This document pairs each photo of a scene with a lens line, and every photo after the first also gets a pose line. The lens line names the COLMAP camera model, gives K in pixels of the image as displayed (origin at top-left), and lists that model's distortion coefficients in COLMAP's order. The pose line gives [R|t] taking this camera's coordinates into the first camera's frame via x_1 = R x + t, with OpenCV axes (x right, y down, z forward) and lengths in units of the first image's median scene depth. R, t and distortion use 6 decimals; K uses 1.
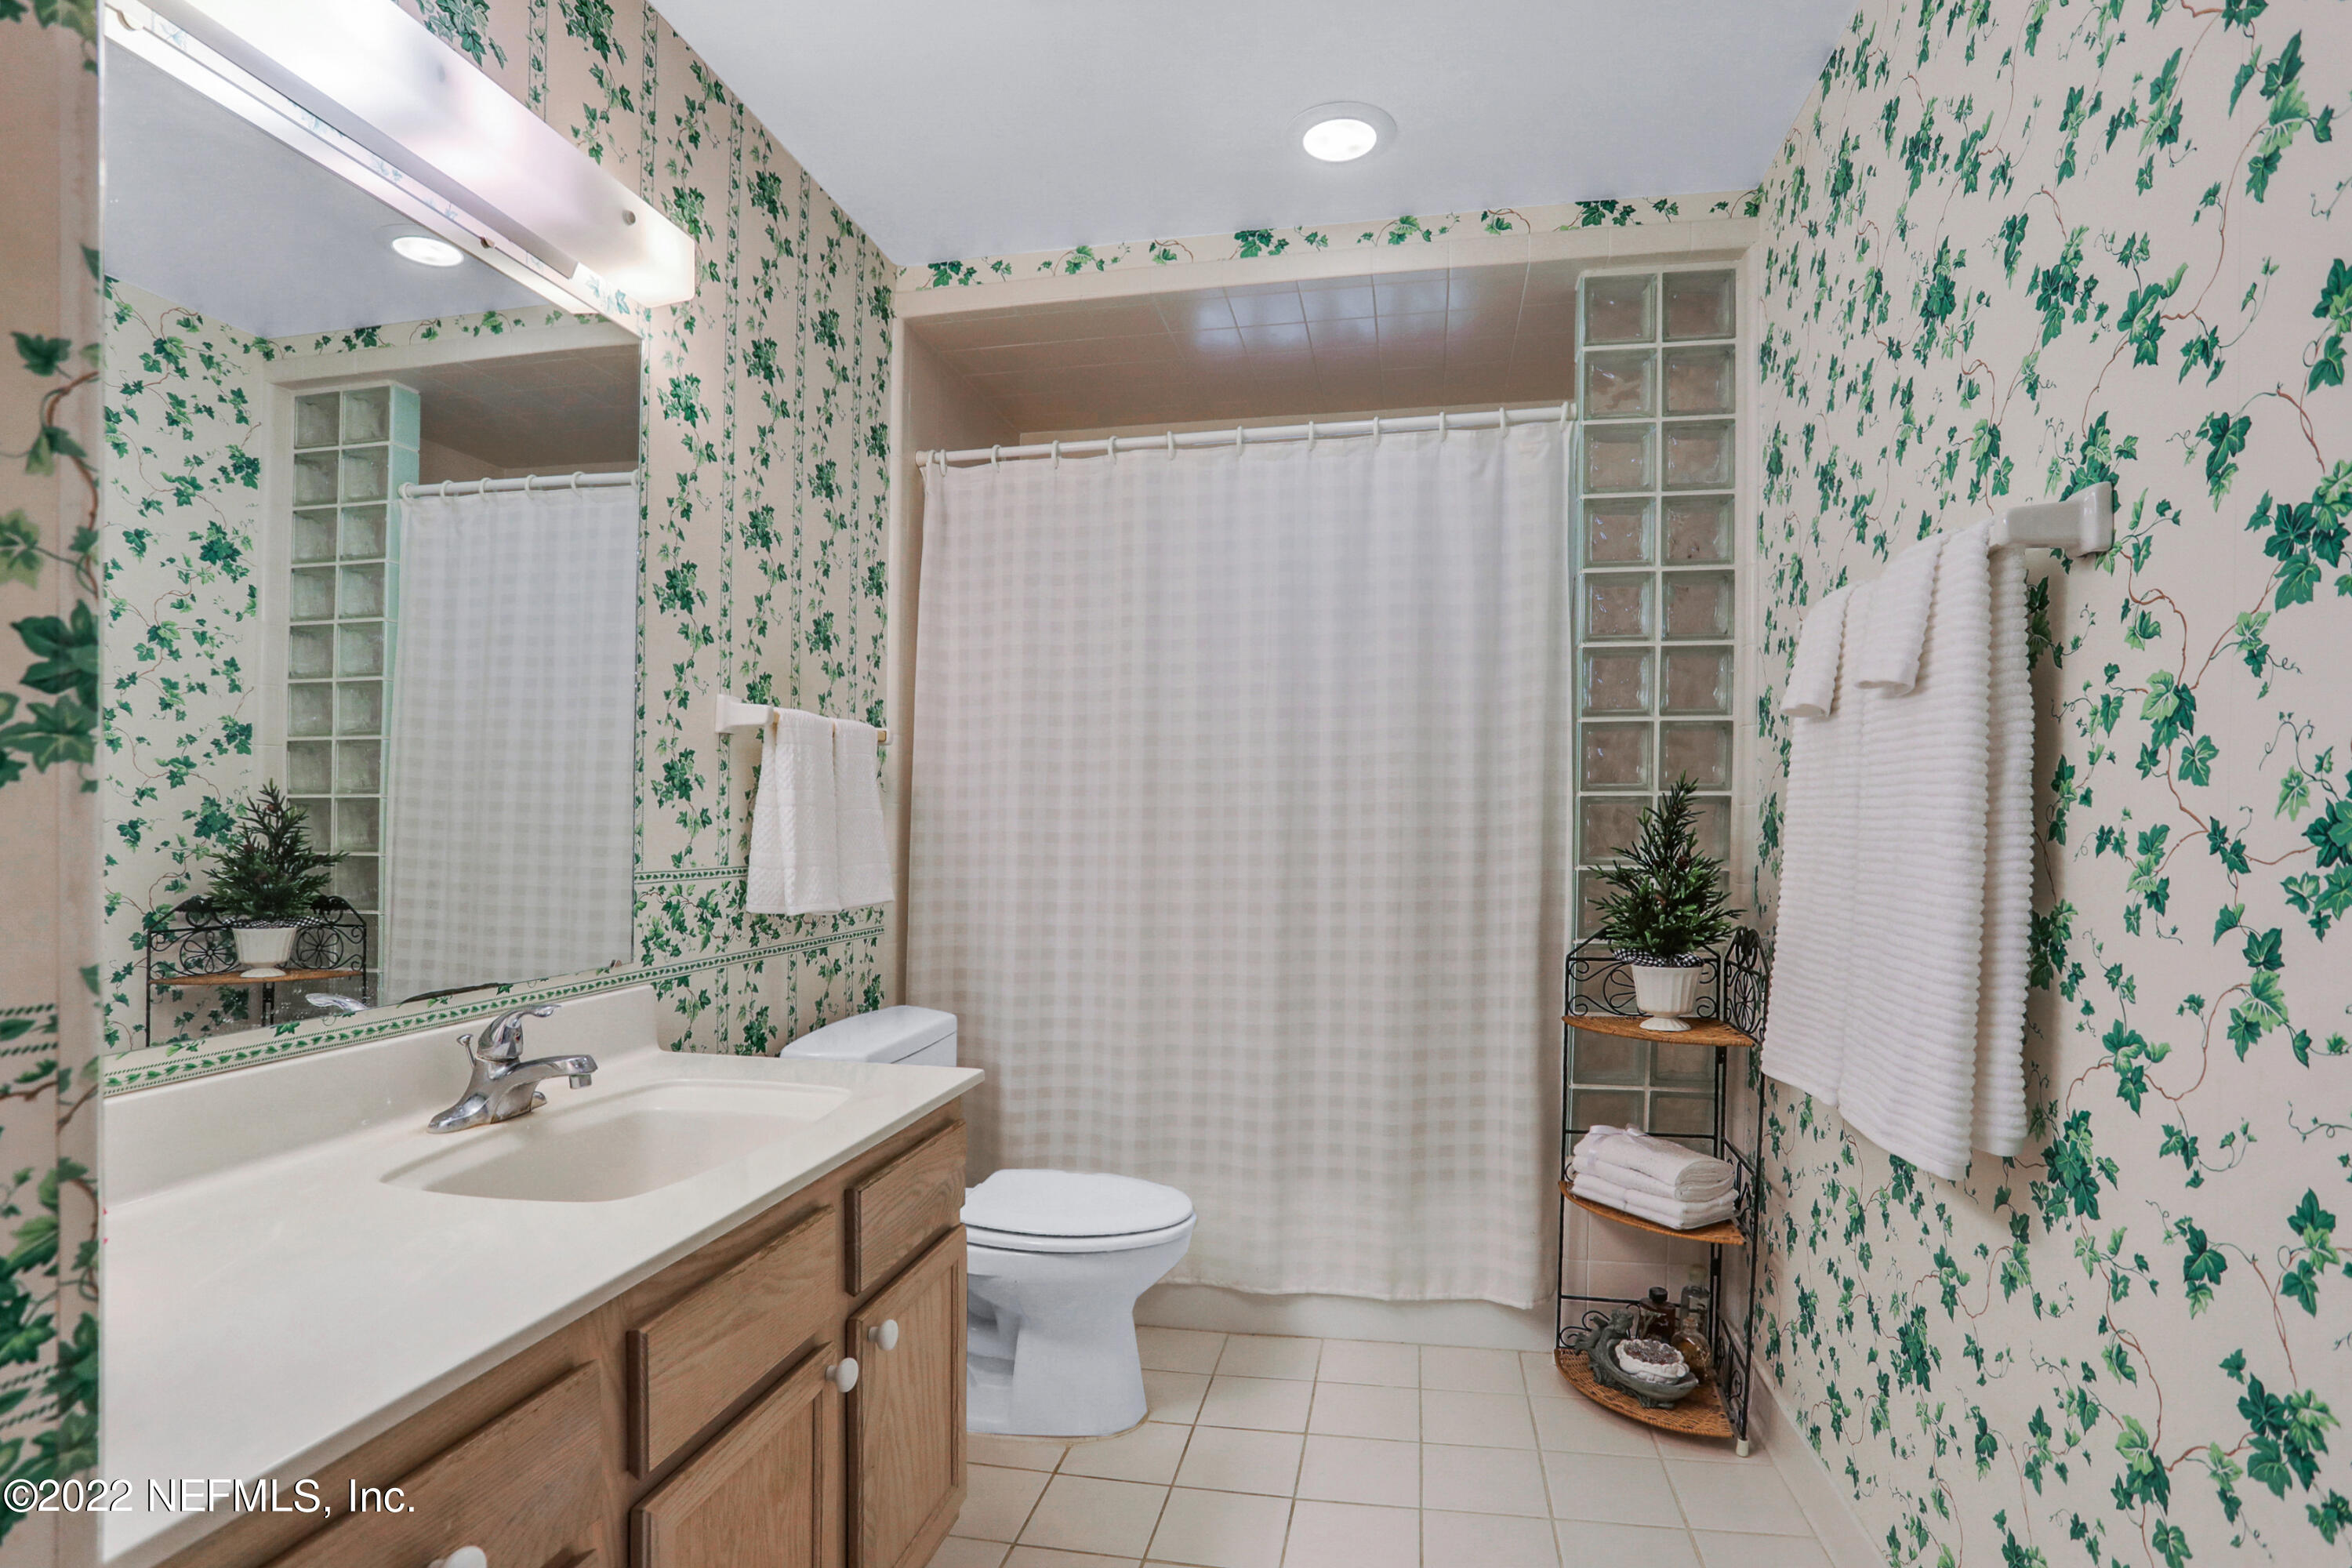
lens RADIAL K [[1225.9, 0, 1176.3], [0, 1225.9, 794.2], [0, 0, 1]] dist [-0.001653, -0.000068]
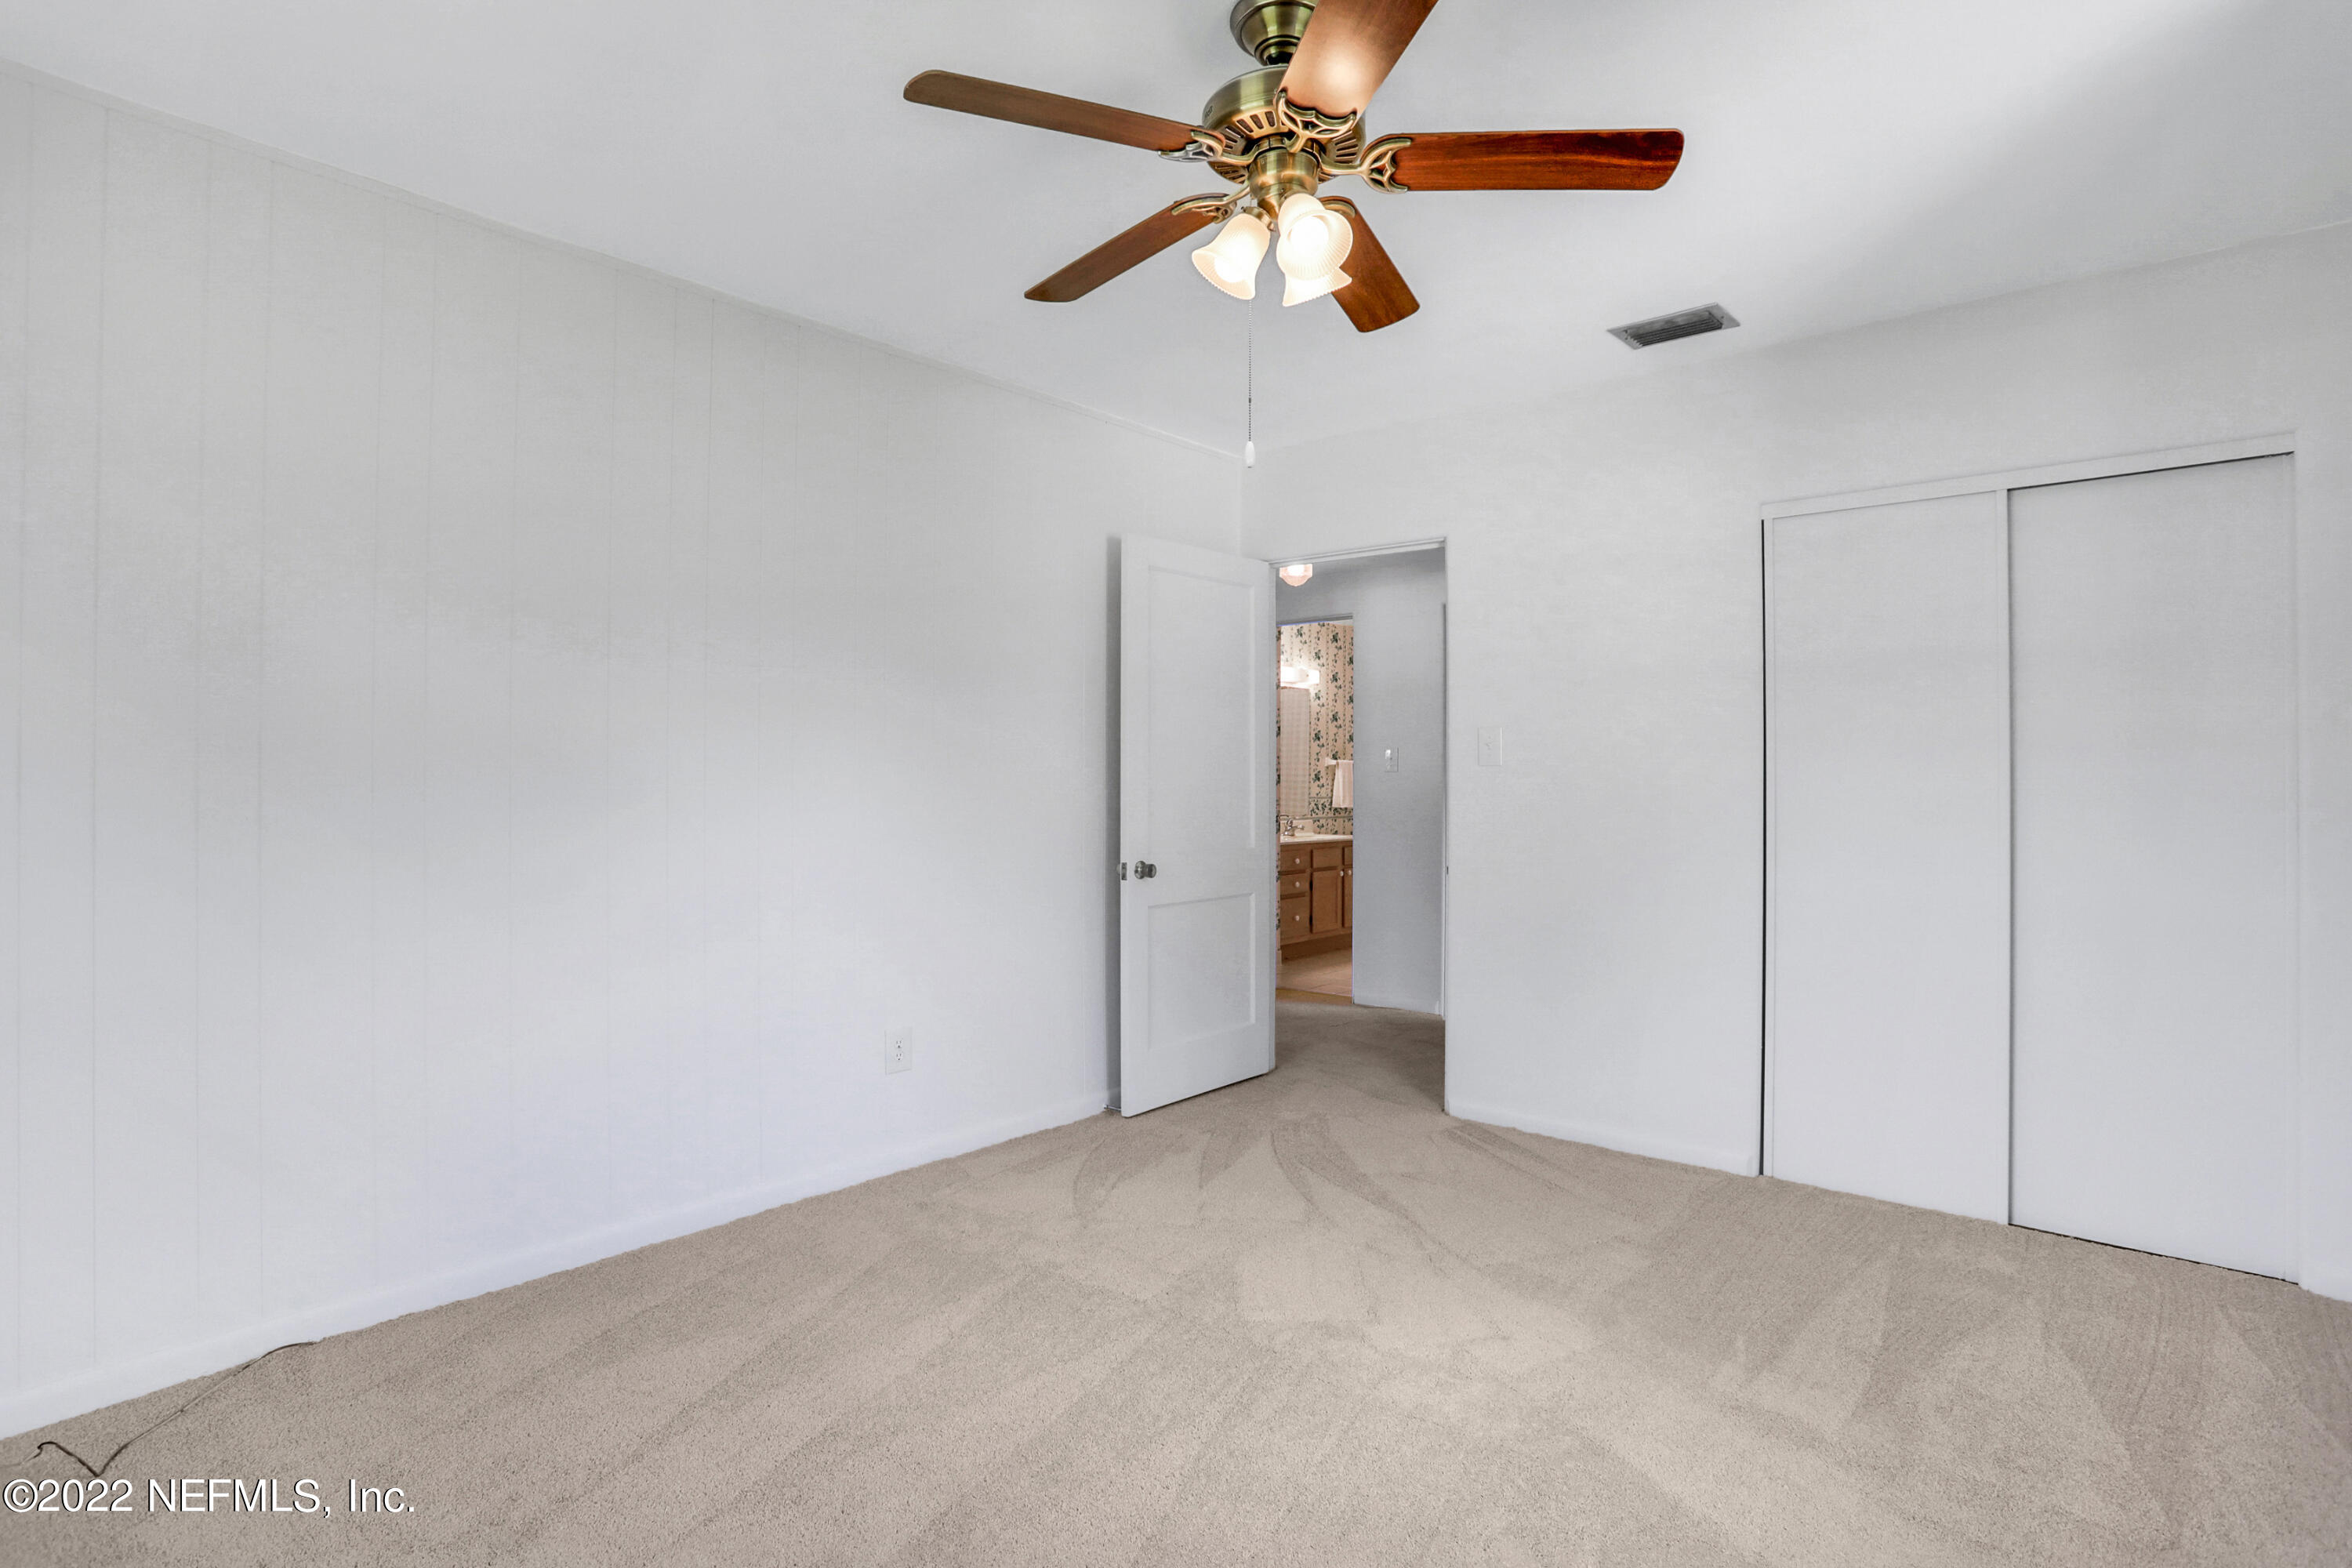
lens RADIAL K [[1225.9, 0, 1175.6], [0, 1225.9, 782.1], [0, 0, 1]] dist [-0.001653, -0.000068]
pose [[0.873894, -0.004617, -0.486095, 1.330883], [0.008962, 0.999938, 0.006613, -0.027725], [0.486034, -0.010136, 0.873881, -3.198289]]
